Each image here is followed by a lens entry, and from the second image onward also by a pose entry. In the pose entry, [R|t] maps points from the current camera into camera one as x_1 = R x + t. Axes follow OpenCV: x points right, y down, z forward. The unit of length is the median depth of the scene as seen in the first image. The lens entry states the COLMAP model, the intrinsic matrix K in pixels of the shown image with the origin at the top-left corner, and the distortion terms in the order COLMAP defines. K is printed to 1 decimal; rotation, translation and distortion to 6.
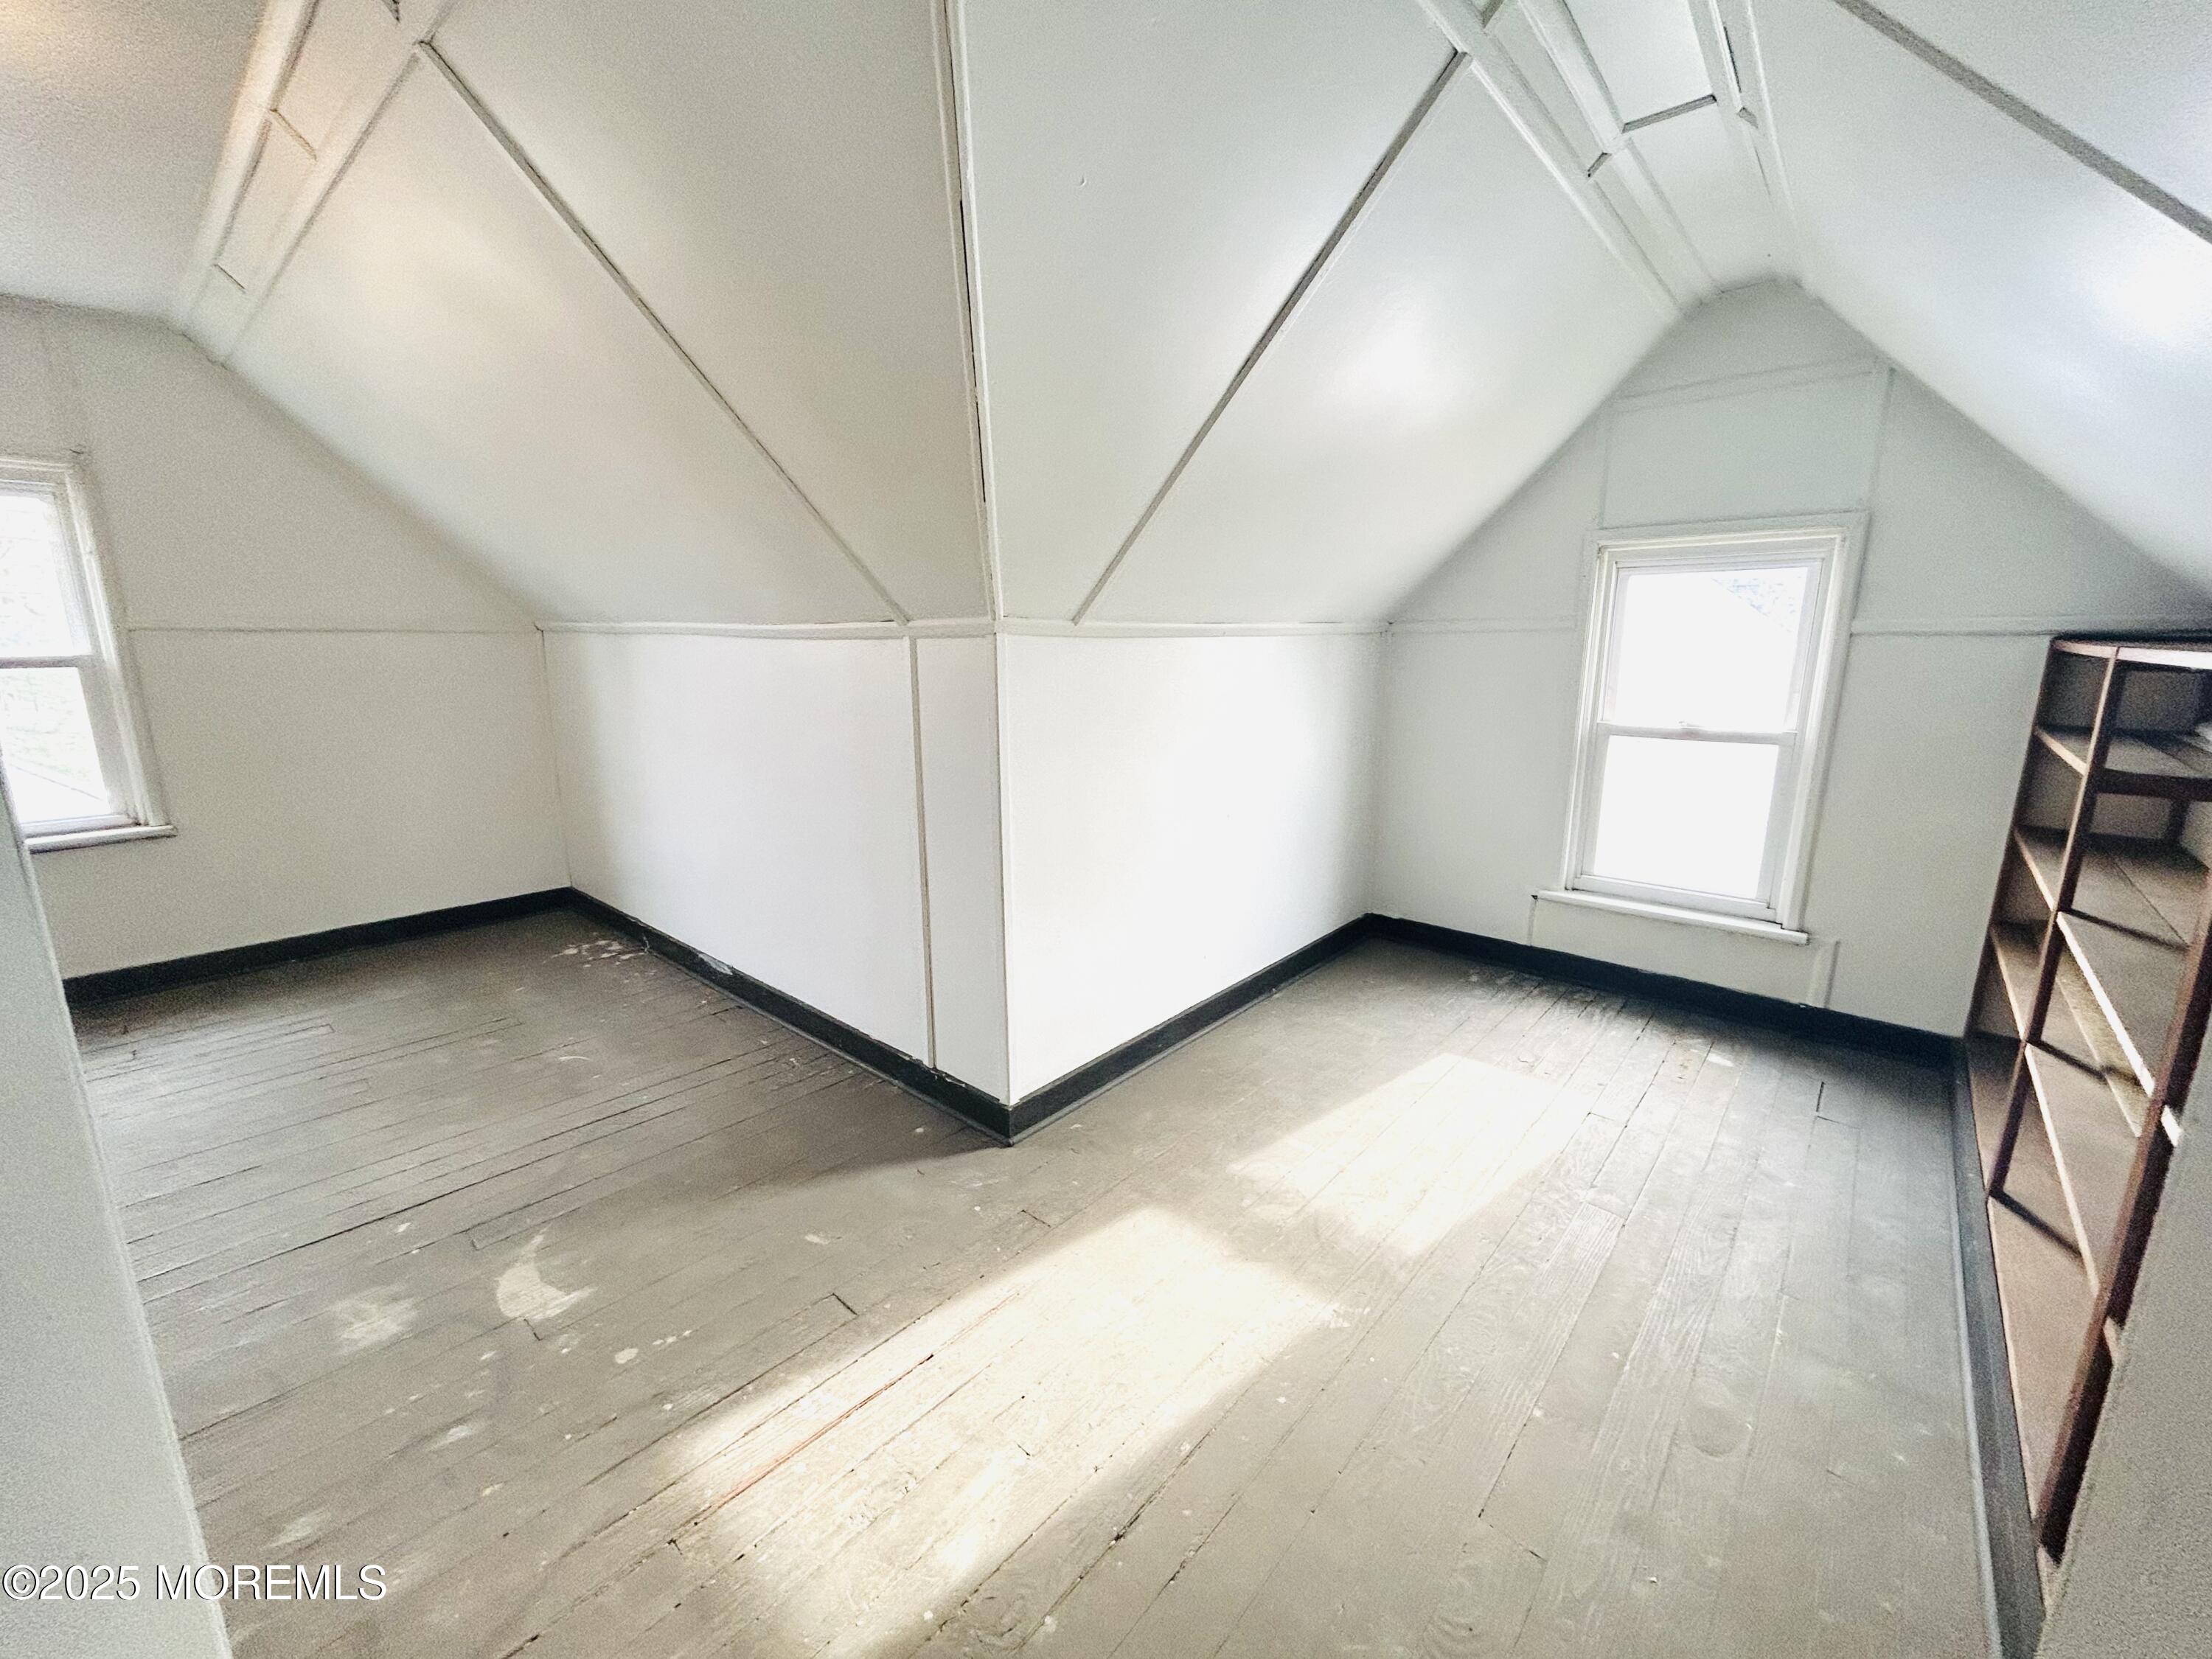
lens RADIAL K [[892.8, 0, 1106.0], [0, 892.8, 829.5], [0, 0, 1]] dist [0.000486, 0.000039]
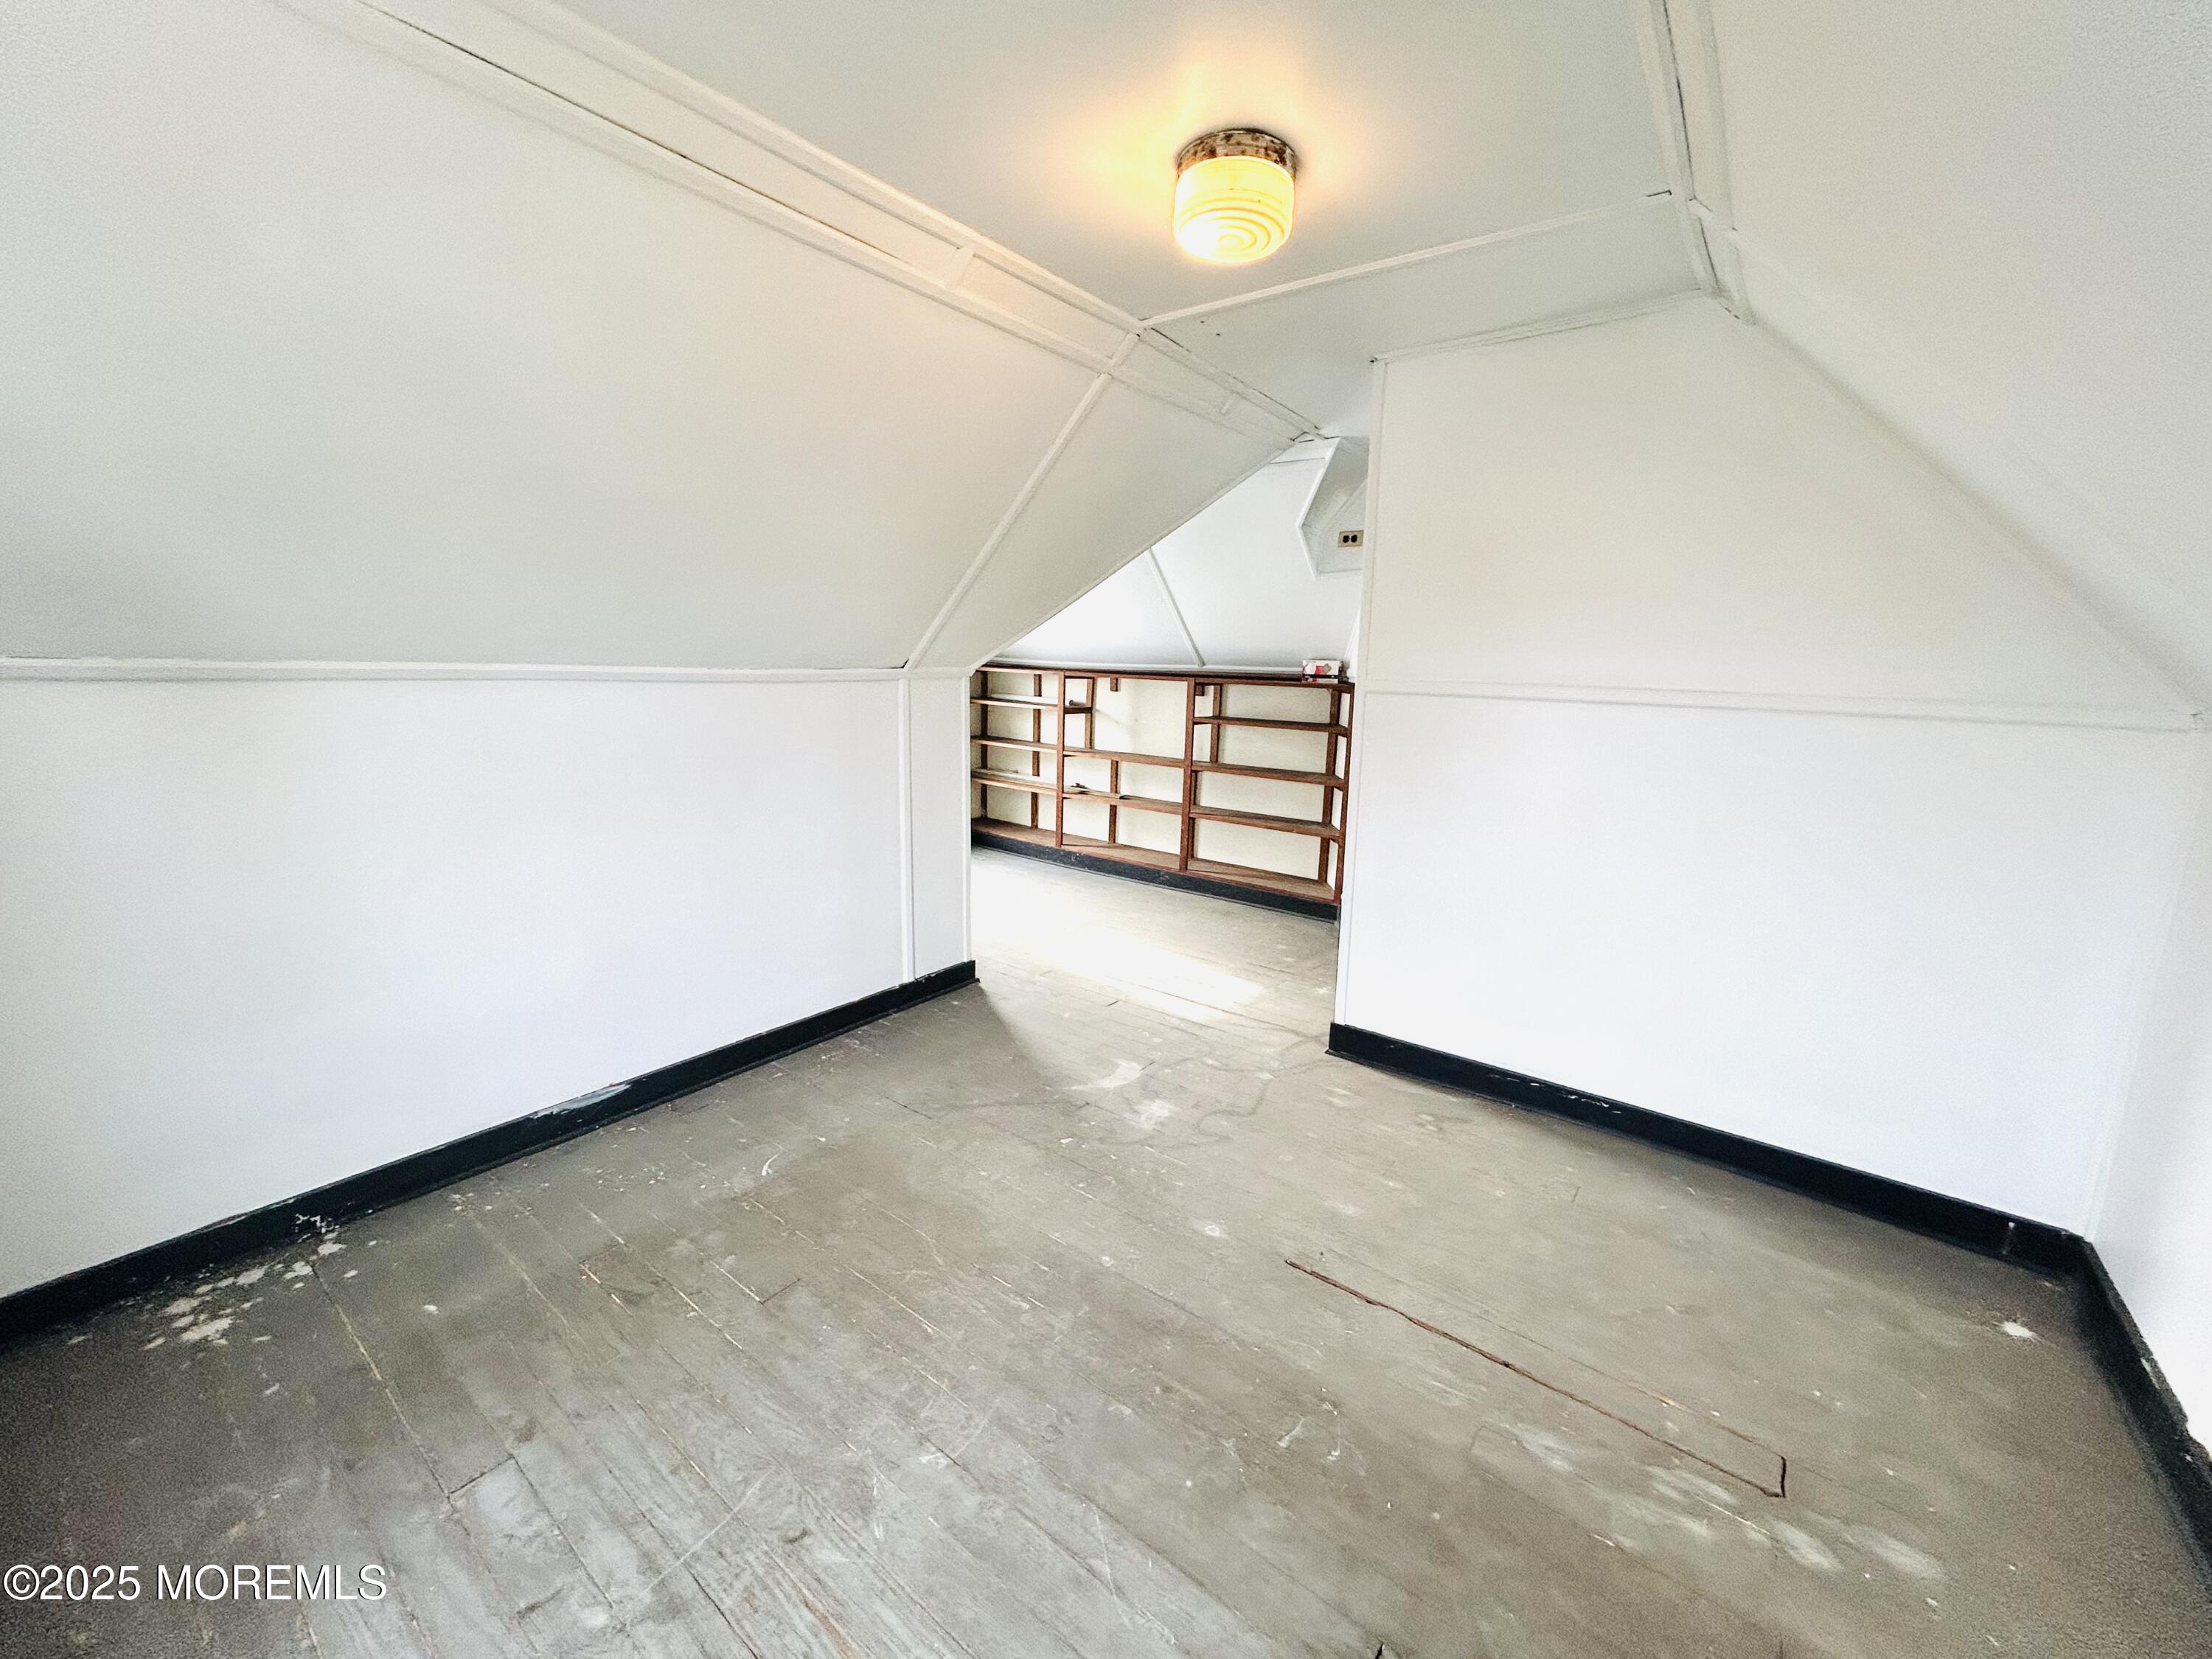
lens RADIAL K [[892.8, 0, 1106.0], [0, 892.8, 829.5], [0, 0, 1]] dist [0.000486, 0.000039]
pose [[-0.084005, -0.196928, 0.976812, -1.731744], [0.176886, 0.961762, 0.209105, -0.231141], [-0.980640, 0.190350, -0.045959, 0.794019]]
